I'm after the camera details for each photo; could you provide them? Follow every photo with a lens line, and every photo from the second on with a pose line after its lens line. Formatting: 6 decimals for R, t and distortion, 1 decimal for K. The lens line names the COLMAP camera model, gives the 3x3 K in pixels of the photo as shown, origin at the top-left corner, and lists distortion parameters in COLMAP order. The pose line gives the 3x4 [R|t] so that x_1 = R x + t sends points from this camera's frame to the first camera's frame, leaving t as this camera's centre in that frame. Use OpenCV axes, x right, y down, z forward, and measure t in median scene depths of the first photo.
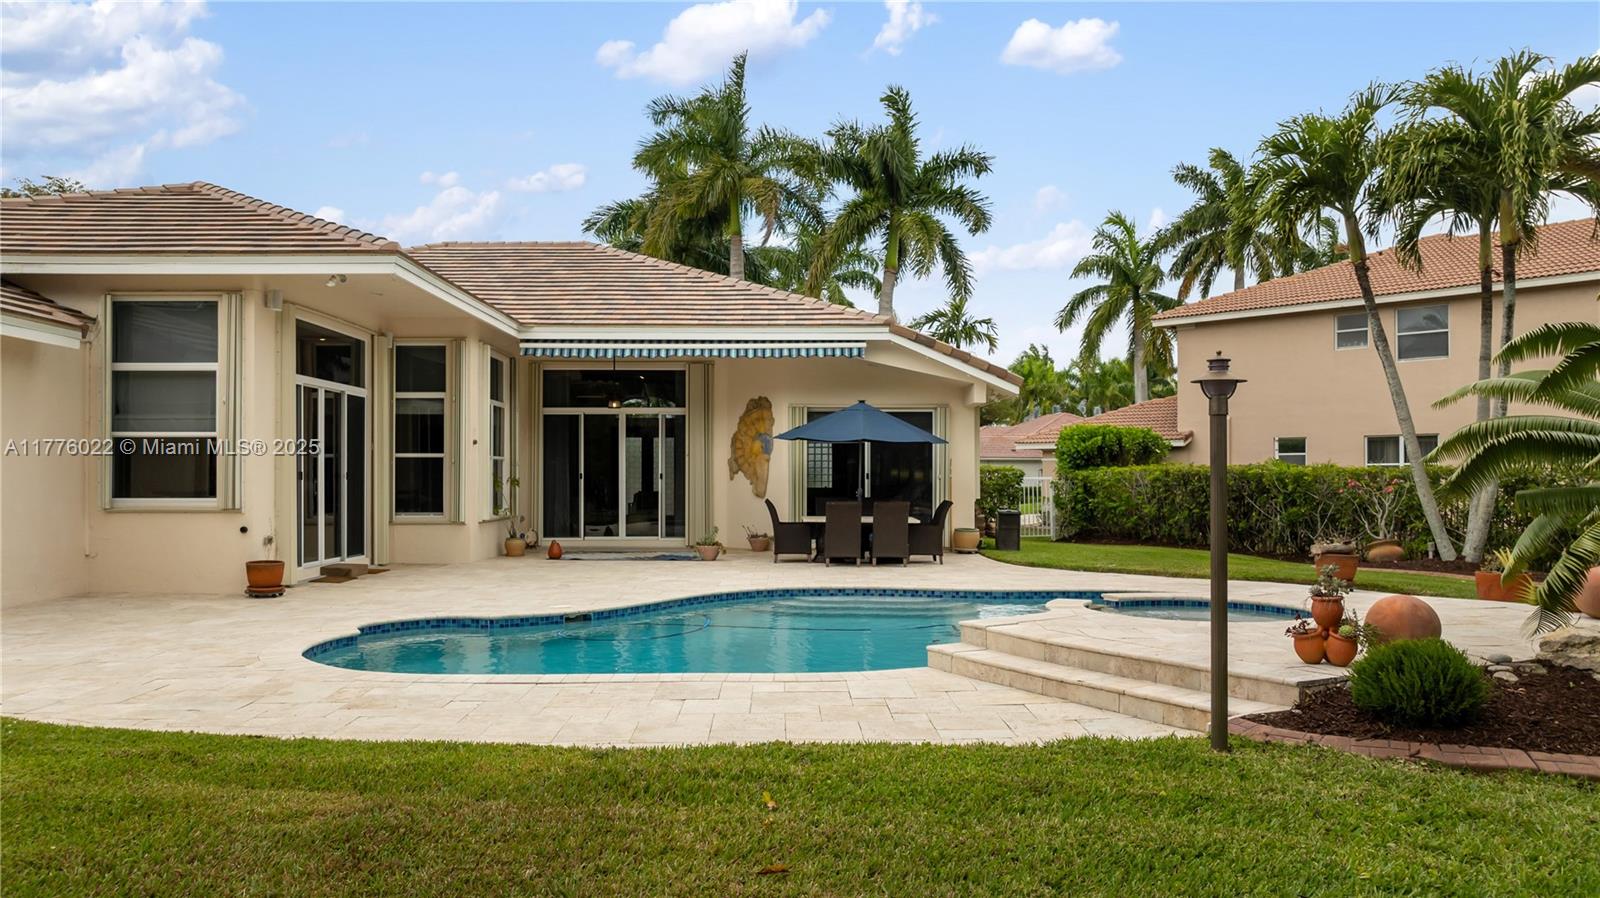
lens RADIAL K [[1130.1, 0, 803.2], [0, 1130.1, 460.0], [0, 0, 1]] dist [-0.023614, 0.009901]
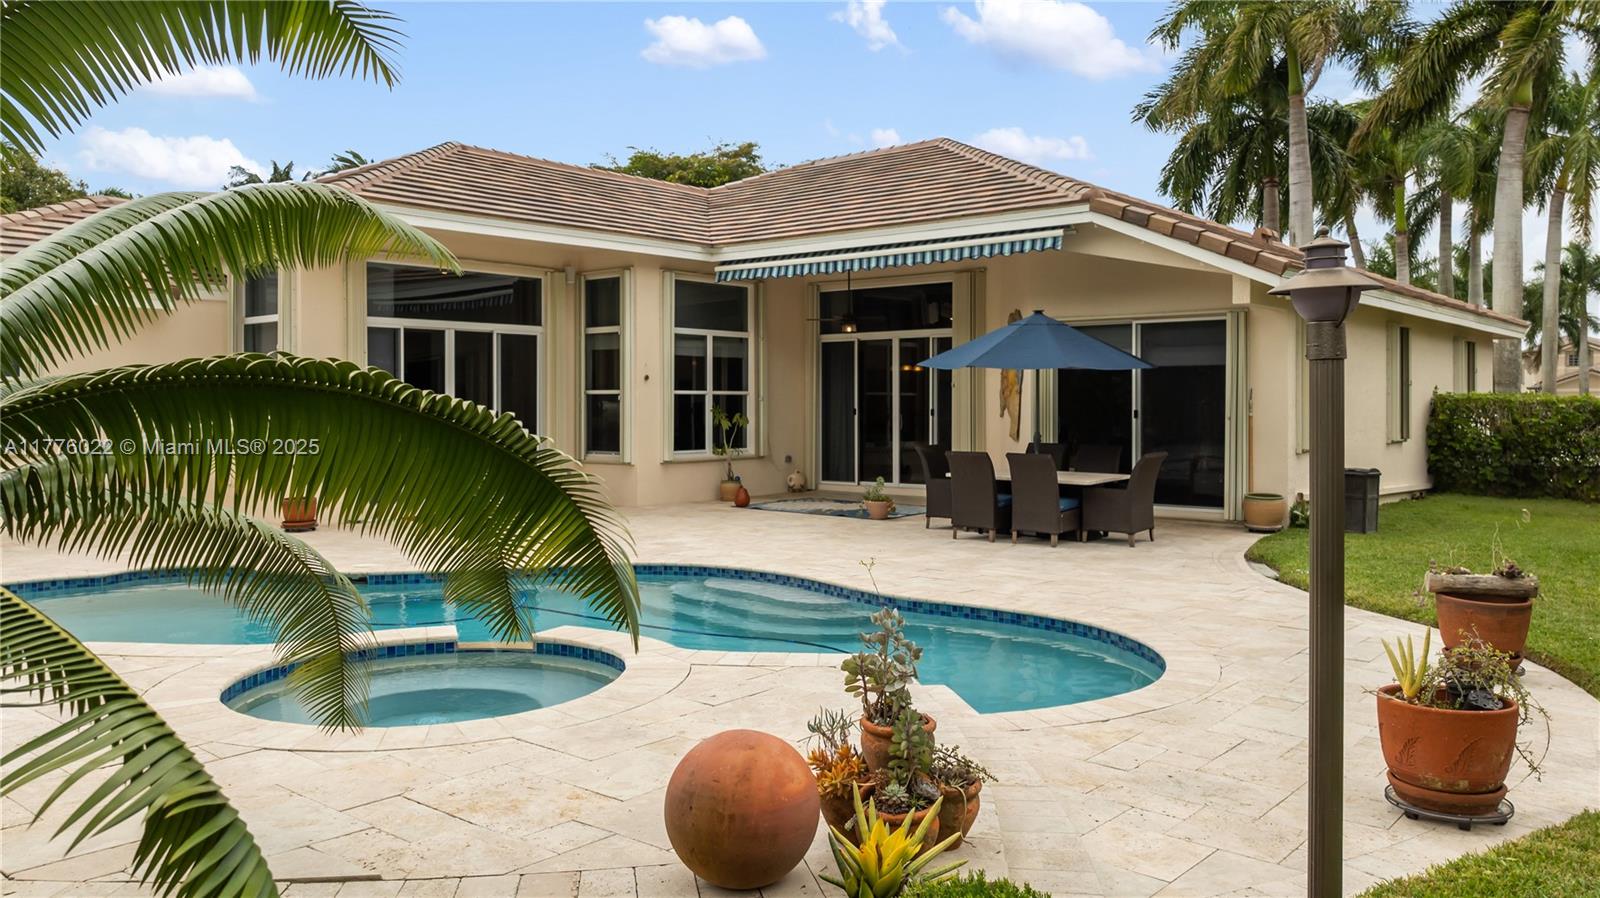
lens RADIAL K [[1189.1, 0, 800.3], [0, 1189.1, 421.8], [0, 0, 1]] dist [-0.016146, 0.002198]
pose [[0.753440, 0.009418, -0.657449, 0.396635], [0.012724, 0.999501, 0.028900, -0.005400], [0.657393, -0.030140, 0.752945, 0.300245]]
